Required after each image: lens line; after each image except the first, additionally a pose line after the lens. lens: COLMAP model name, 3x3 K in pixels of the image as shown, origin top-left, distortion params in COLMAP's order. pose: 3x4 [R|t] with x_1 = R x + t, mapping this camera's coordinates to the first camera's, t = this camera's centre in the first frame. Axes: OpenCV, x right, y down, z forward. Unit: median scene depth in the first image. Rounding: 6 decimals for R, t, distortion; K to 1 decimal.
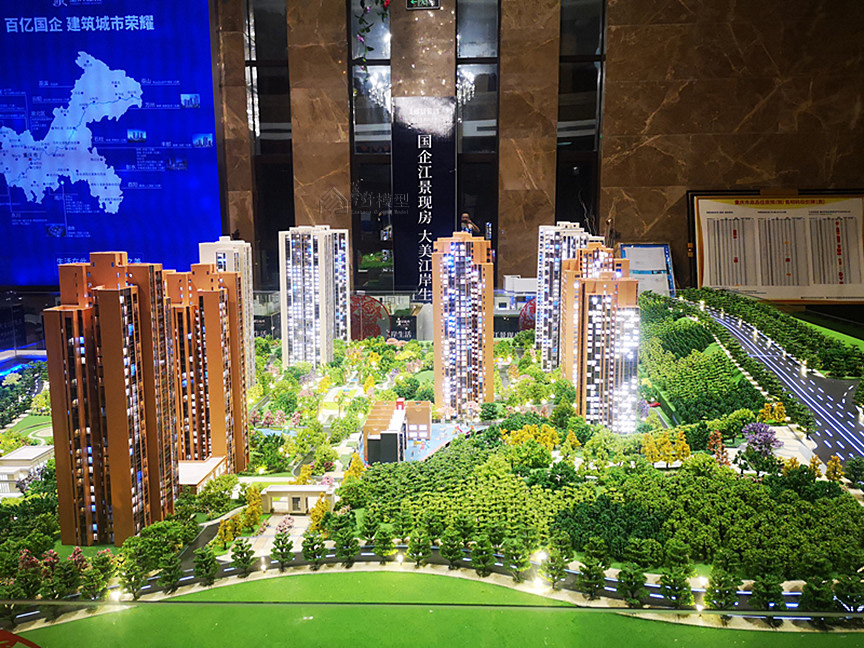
lens RADIAL K [[667.7, 0, 426.4], [0, 667.7, 321.9], [0, 0, 1]] dist [0.092456, -0.113663]
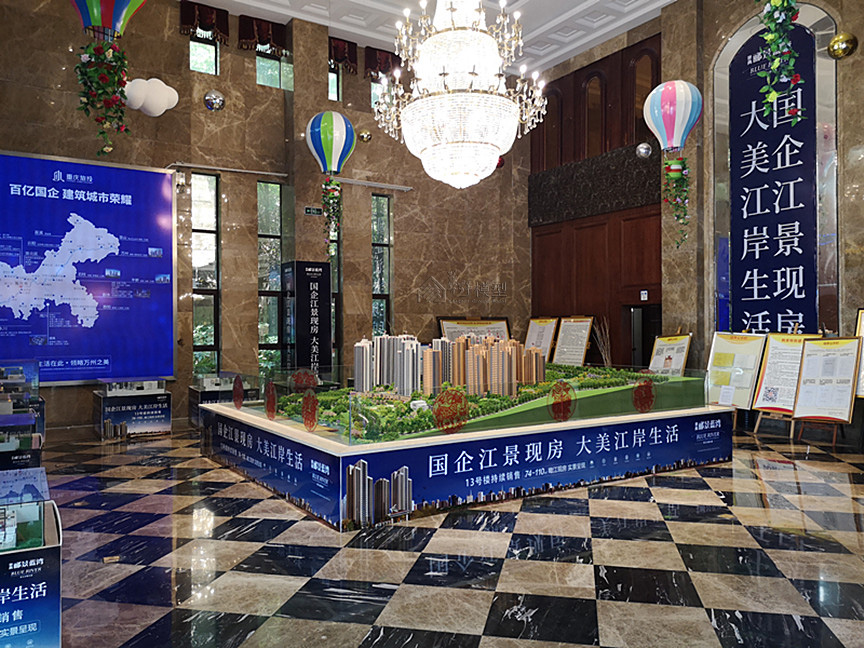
lens RADIAL K [[667.7, 0, 428.8], [0, 667.7, 322.4], [0, 0, 1]] dist [0.092456, -0.113663]
pose [[0.815128, 0.008223, 0.579223, -0.740136], [0.086147, 0.987060, -0.135247, 0.078601], [-0.572840, 0.160142, 0.803871, -0.522402]]
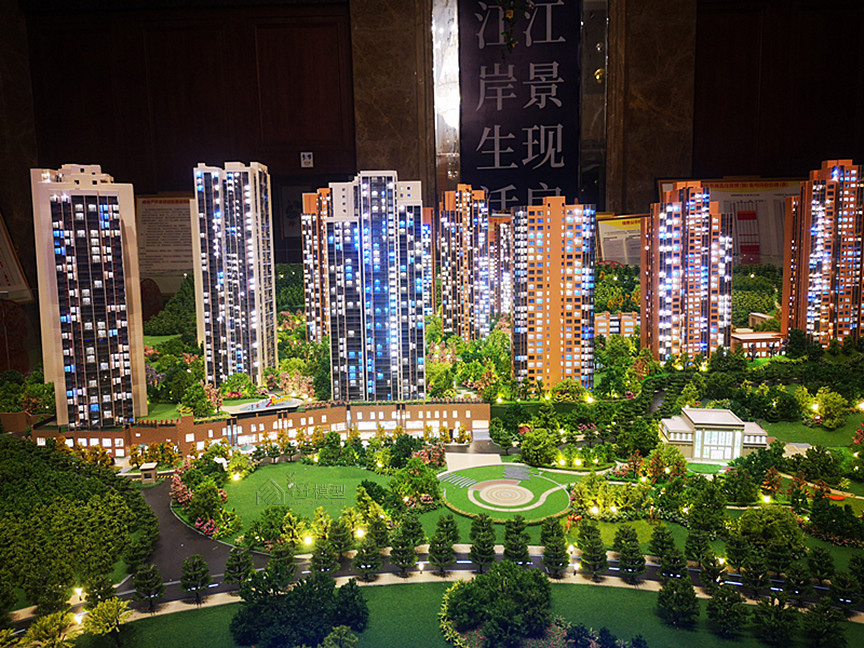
lens RADIAL K [[667.7, 0, 428.2], [0, 667.7, 326.6], [0, 0, 1]] dist [0.092456, -0.113663]
pose [[-0.021312, -0.122646, 0.992222, -0.395641], [0.173614, 0.976915, 0.124483, -0.014665], [-0.984583, 0.174916, 0.000473, 0.388445]]
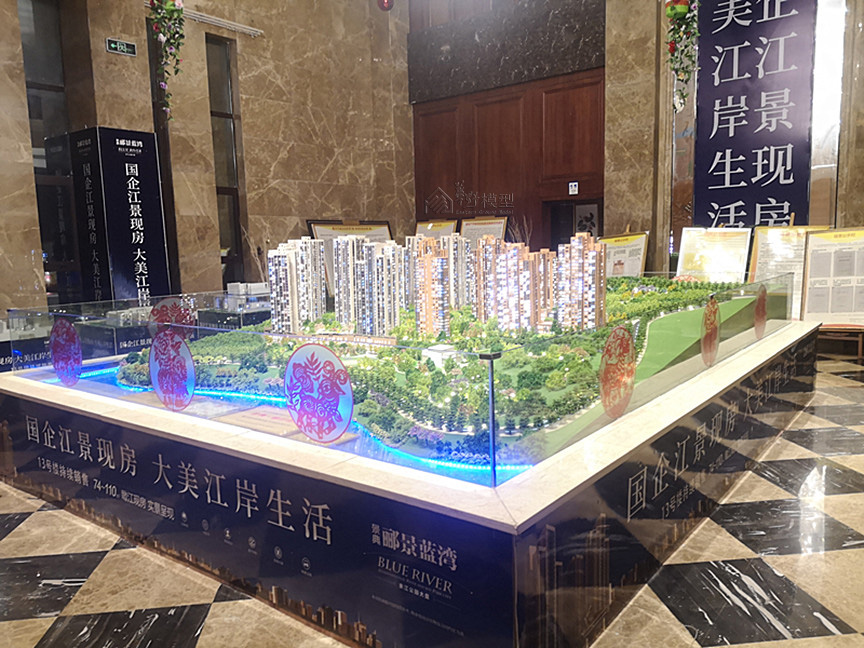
lens RADIAL K [[667.7, 0, 428.2], [0, 667.7, 321.7], [0, 0, 1]] dist [0.092456, -0.113663]
pose [[0.583825, -0.104891, 0.805075, -0.629248], [0.145836, 0.989039, 0.023102, 0.024176], [-0.798674, 0.103922, 0.592723, -0.025875]]
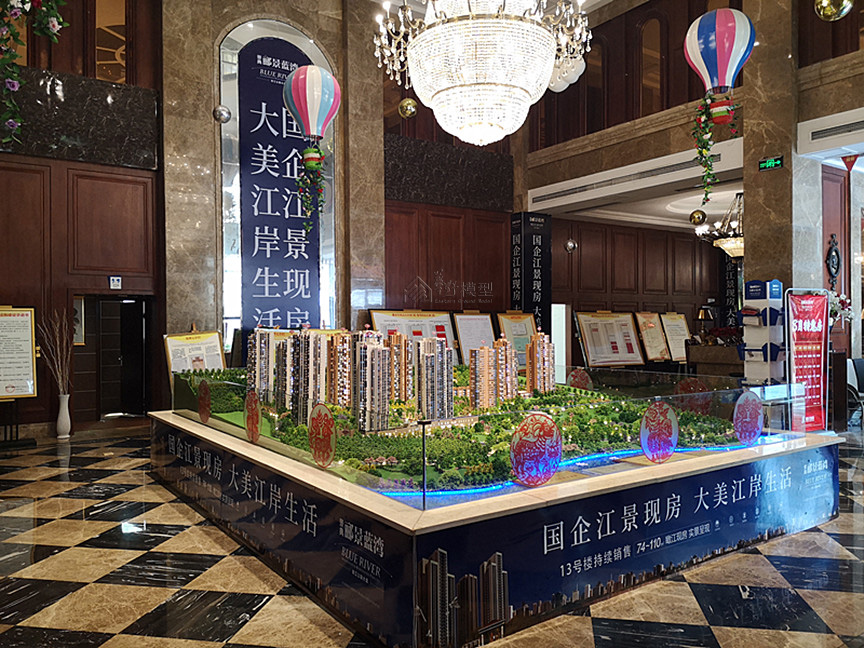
lens RADIAL K [[667.7, 0, 425.4], [0, 667.7, 322.5], [0, 0, 1]] dist [0.092456, -0.113663]
pose [[-0.600725, 0.013842, 0.799336, -0.723105], [0.131747, 0.987894, 0.081905, -0.126145], [-0.788525, 0.154512, -0.595277, 0.856578]]
